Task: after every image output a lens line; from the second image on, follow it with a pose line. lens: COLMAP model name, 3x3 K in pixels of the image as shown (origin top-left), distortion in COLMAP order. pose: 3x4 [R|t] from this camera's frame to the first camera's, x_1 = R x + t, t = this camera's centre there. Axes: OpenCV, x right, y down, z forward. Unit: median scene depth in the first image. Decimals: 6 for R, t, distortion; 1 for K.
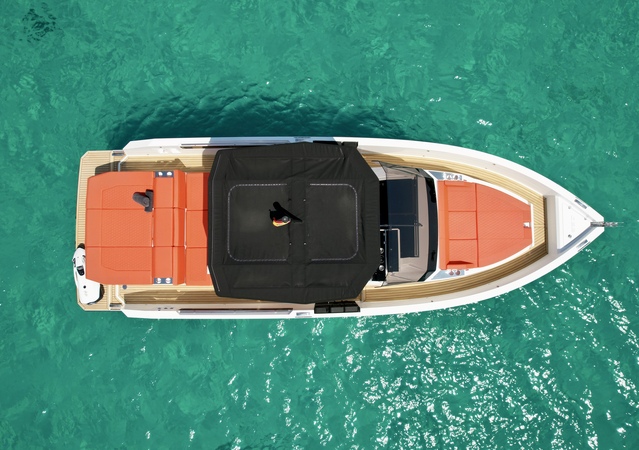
lens RADIAL K [[432.0, 0, 319.5], [0, 432.0, 225.0], [0, 0, 1]] dist [-0.012829, -0.002733]
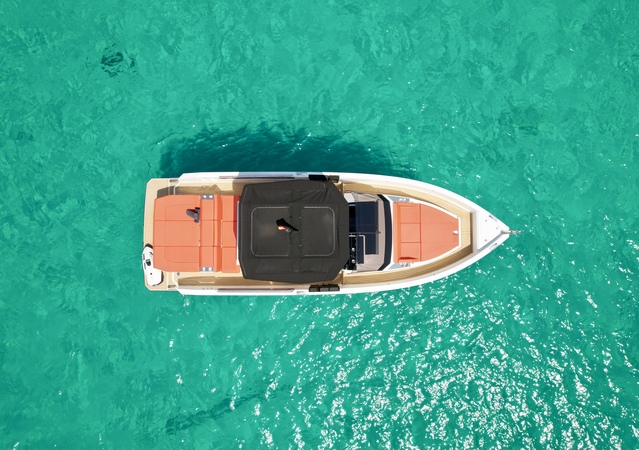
lens RADIAL K [[432.0, 0, 319.5], [0, 432.0, 225.0], [0, 0, 1]] dist [-0.012829, -0.002733]
pose [[0.999598, 0.003735, -0.028121, 0.064770], [-0.003574, 0.999977, 0.005782, -0.032400], [0.028142, -0.005679, 0.999588, -0.467353]]
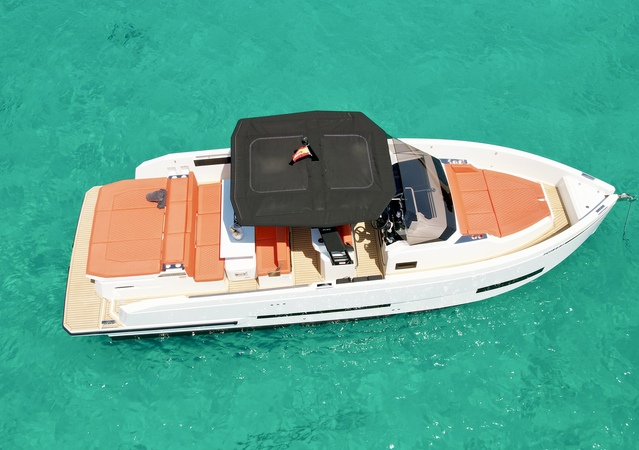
lens RADIAL K [[661.3, 0, 337.6], [0, 661.3, 242.9], [0, 0, 1]] dist [-0.009635, -0.006174]
pose [[0.997128, -0.059365, 0.047020, -0.069647], [0.075053, 0.857533, -0.508925, 0.839535], [-0.010108, 0.510992, 0.859526, -0.264081]]
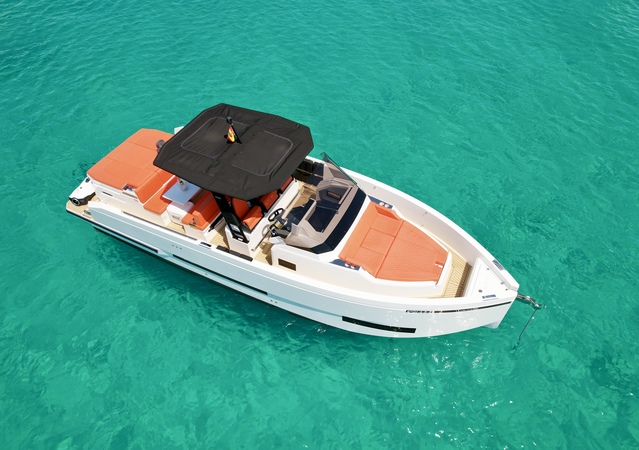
lens RADIAL K [[432.0, 0, 319.5], [0, 432.0, 225.0], [0, 0, 1]] dist [-0.012829, -0.002733]
pose [[0.885335, 0.325746, -0.331769, 0.542975], [-0.461585, 0.701509, -0.542978, 0.614076], [0.055866, 0.633857, 0.771430, 0.152671]]
